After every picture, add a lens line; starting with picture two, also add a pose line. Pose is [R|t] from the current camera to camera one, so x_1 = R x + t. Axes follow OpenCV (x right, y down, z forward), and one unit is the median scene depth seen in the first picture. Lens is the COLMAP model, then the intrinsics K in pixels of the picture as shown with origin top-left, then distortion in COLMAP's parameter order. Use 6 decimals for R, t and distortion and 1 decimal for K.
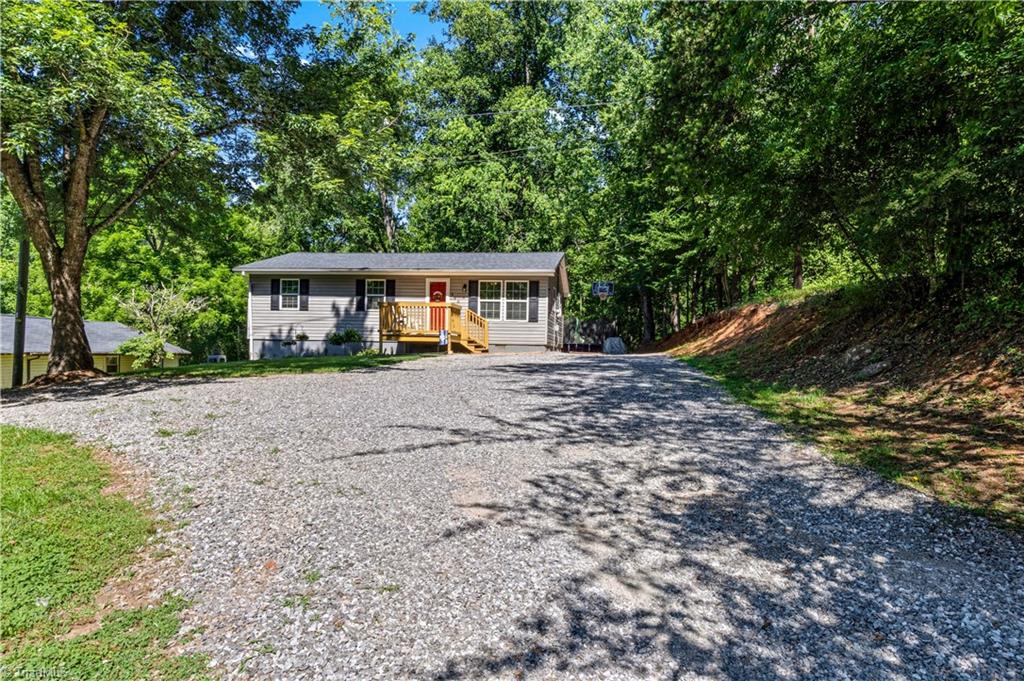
lens RADIAL K [[571.4, 0, 539.4], [0, 571.4, 339.0], [0, 0, 1]] dist [0.000456, 0.000251]
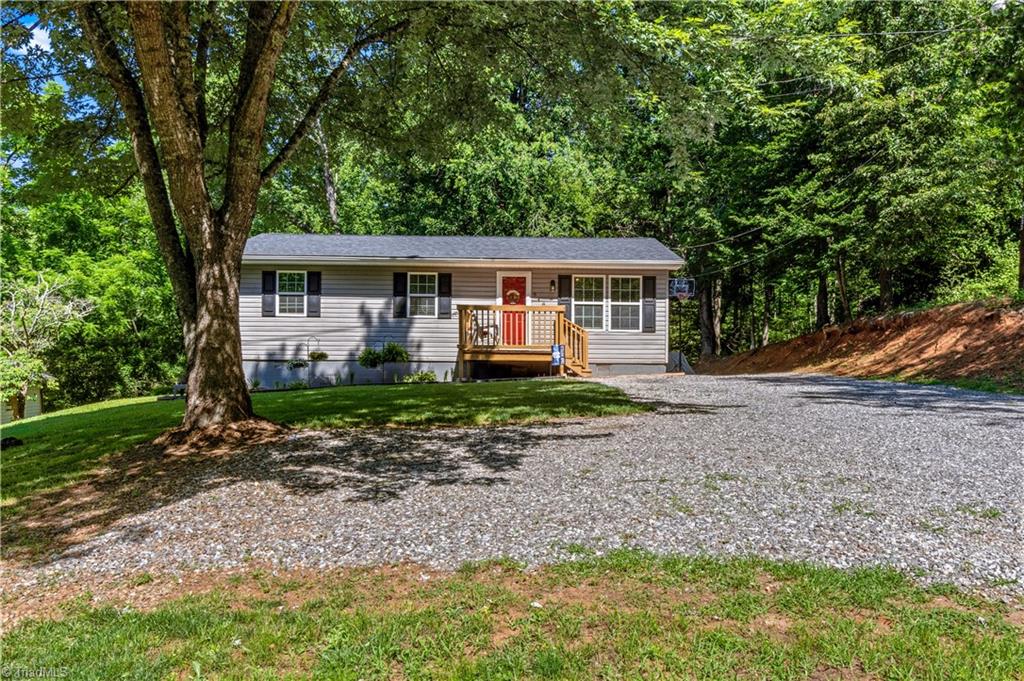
lens RADIAL K [[718.6, 0, 514.6], [0, 718.6, 353.1], [0, 0, 1]] dist [-0.002858, 0.000529]
pose [[0.988969, -0.008920, 0.147856, -0.306481], [0.008663, 0.999960, 0.002387, -0.006618], [-0.147871, -0.001080, 0.989006, 0.111143]]
